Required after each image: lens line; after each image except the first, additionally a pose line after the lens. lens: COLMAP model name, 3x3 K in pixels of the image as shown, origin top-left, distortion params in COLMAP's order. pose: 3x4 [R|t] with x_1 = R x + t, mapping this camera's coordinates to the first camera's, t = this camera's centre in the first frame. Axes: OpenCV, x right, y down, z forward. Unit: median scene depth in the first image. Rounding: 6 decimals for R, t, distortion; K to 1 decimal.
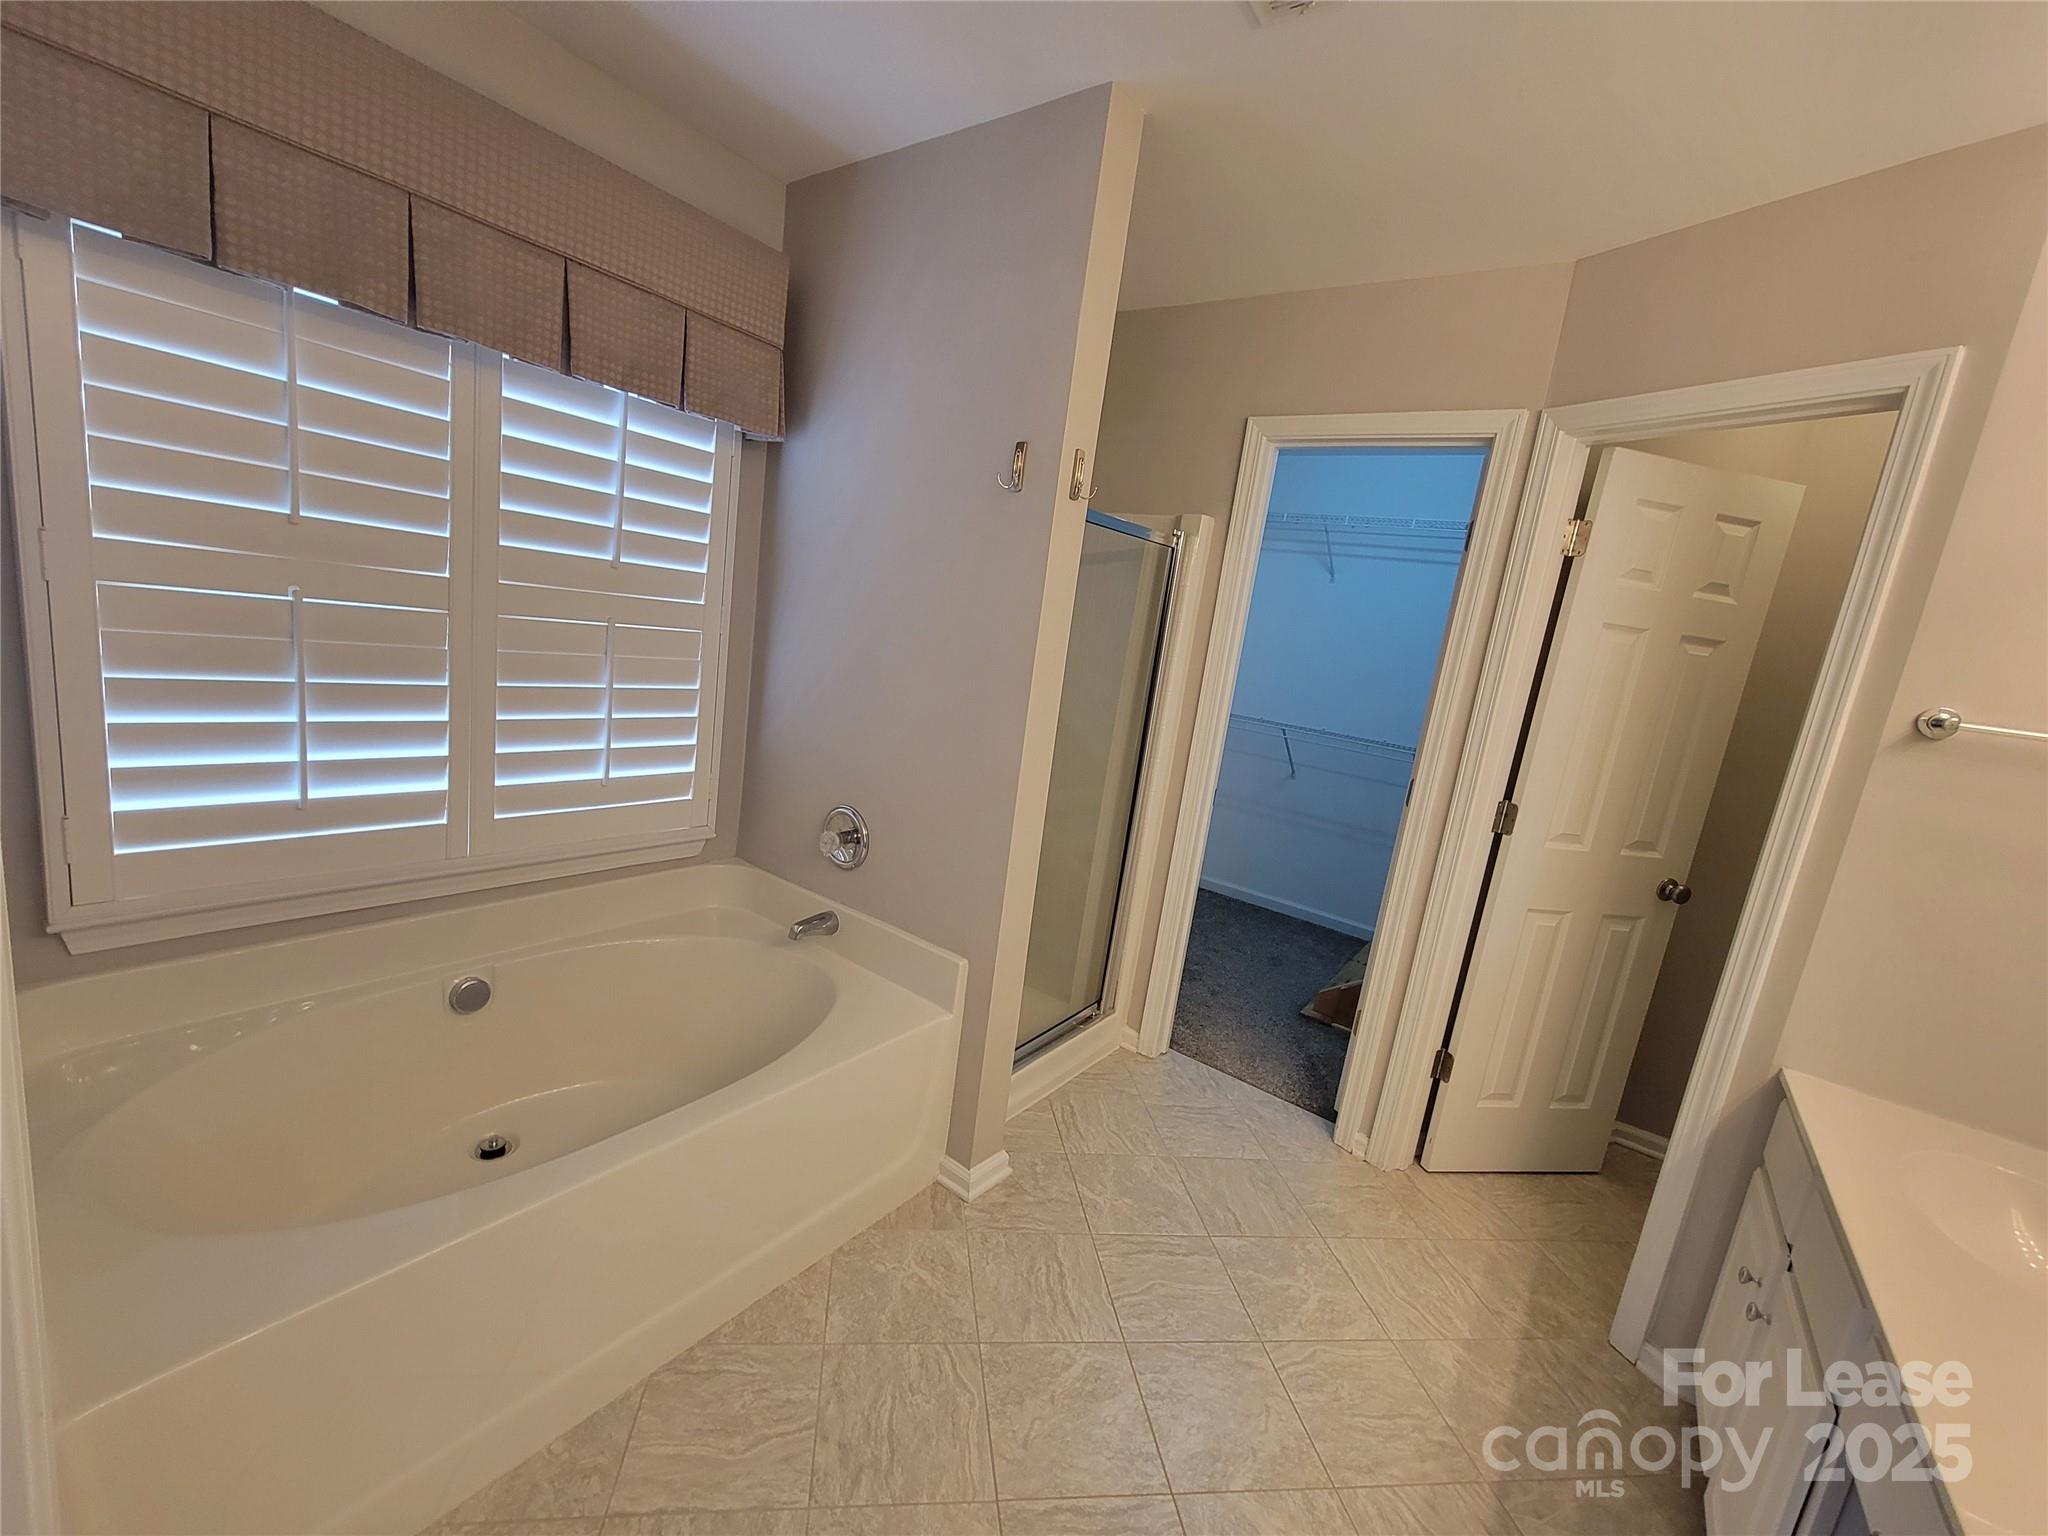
lens RADIAL K [[842.9, 0, 1017.9], [0, 842.9, 778.1], [0, 0, 1]] dist [-0.007060, 0.005833]
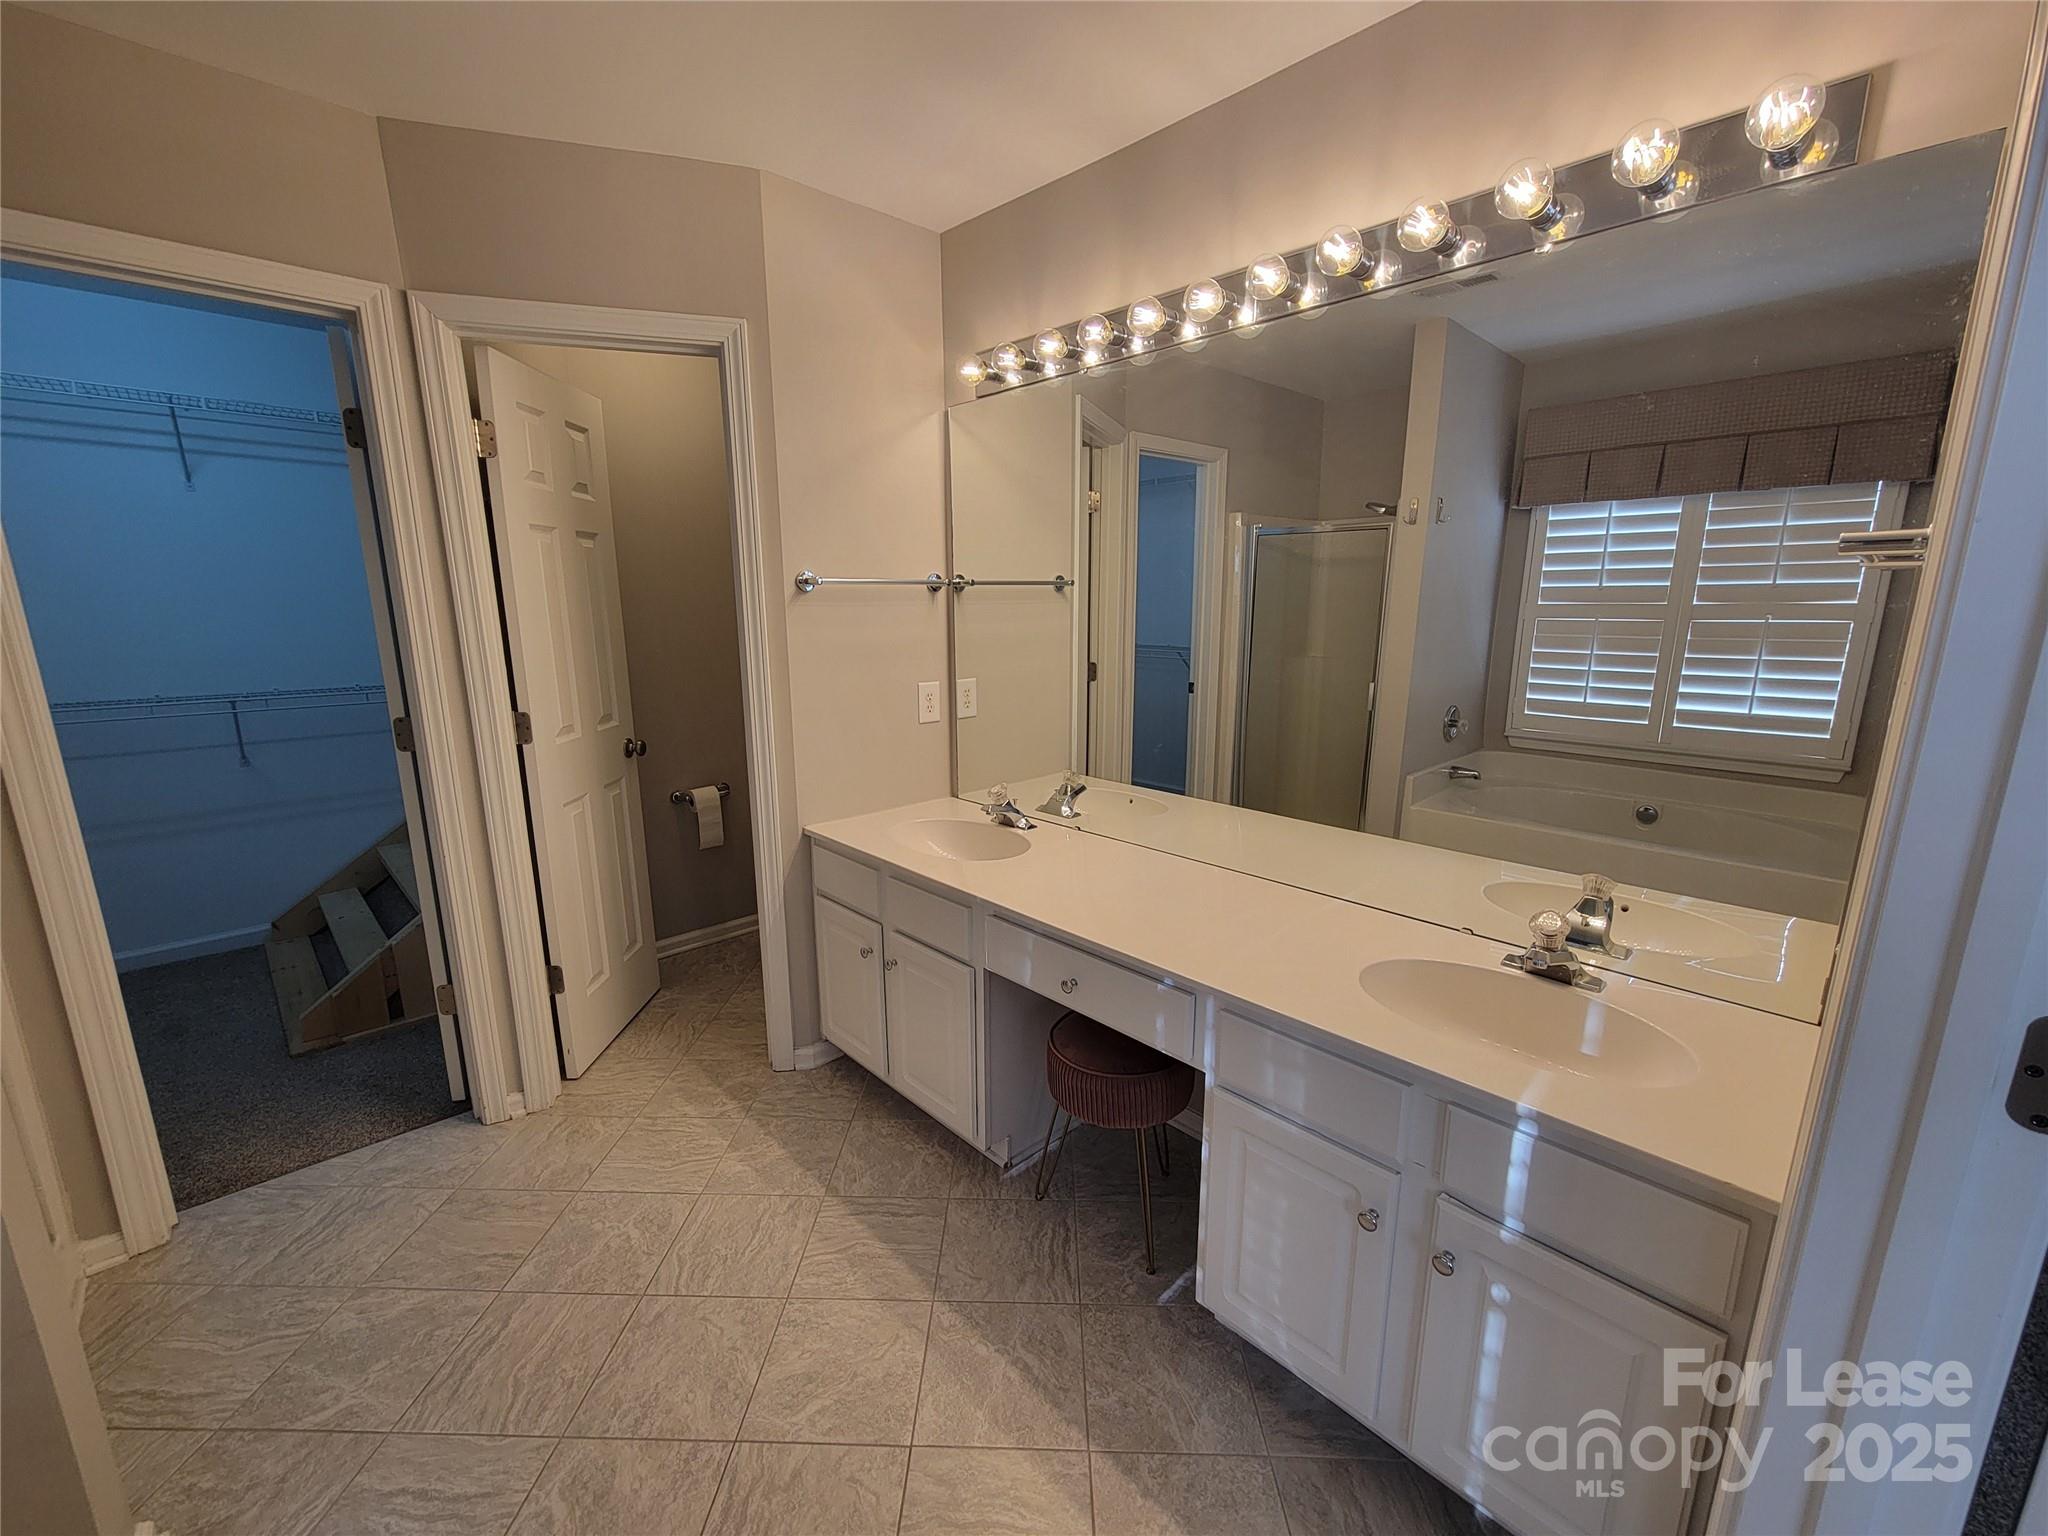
lens RADIAL K [[842.9, 0, 1017.9], [0, 842.9, 778.1], [0, 0, 1]] dist [-0.007060, 0.005833]
pose [[0.168211, -0.336662, 0.926479, -0.293044], [0.212163, 0.930209, 0.299497, -0.077871], [-0.962648, 0.146186, 0.227899, 0.230671]]
